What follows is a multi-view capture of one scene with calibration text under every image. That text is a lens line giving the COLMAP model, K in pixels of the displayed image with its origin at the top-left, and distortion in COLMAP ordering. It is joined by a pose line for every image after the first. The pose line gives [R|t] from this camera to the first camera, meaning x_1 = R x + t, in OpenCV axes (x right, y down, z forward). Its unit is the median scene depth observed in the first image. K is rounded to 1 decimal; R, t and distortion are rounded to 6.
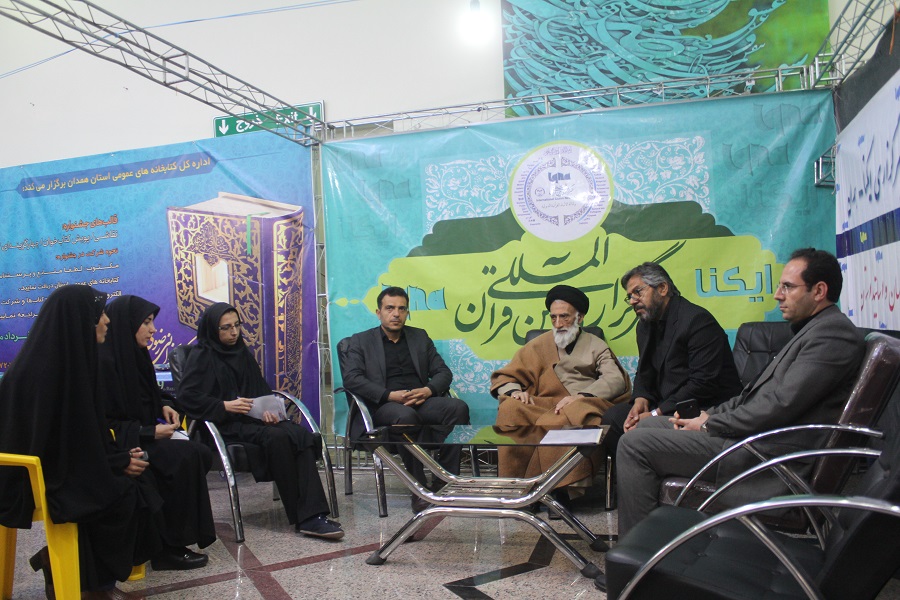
lens RADIAL K [[747.4, 0, 435.3], [0, 747.4, 316.5], [0, 0, 1]] dist [-0.163812, 0.140433]
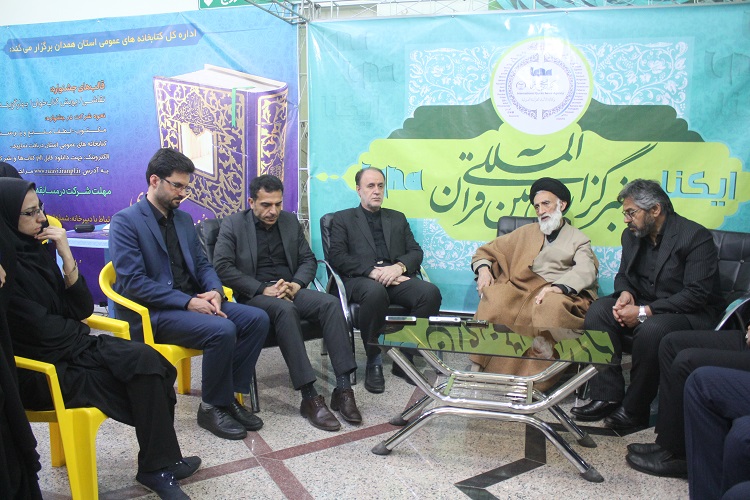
lens RADIAL K [[622.8, 0, 362.7], [0, 622.8, 263.7], [0, 0, 1]] dist [-0.163812, 0.140433]
pose [[0.998528, 0.046104, 0.028586, -0.091194], [-0.050157, 0.985387, 0.162775, -0.046320], [-0.020663, -0.163970, 0.986249, 0.109165]]
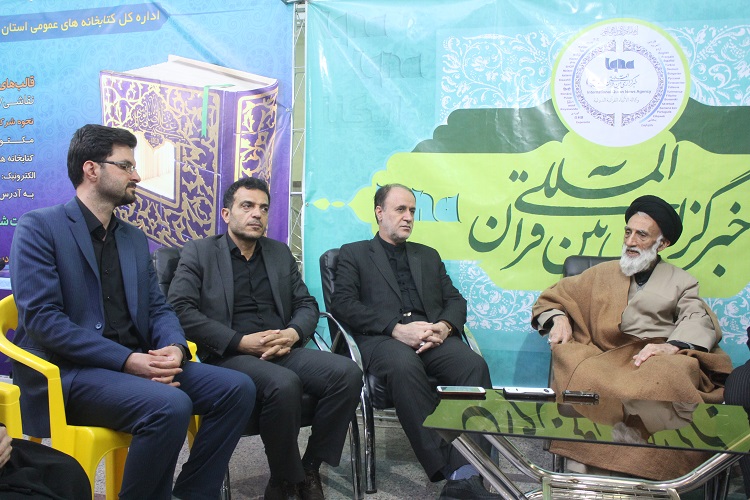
lens RADIAL K [[692.9, 0, 369.3], [0, 692.9, 263.3], [0, 0, 1]] dist [-0.155349, 0.163240]
pose [[0.995904, 0.065878, 0.061927, -0.121680], [-0.068413, 0.996865, 0.039748, 0.011483], [-0.059114, -0.043822, 0.997289, 0.275942]]
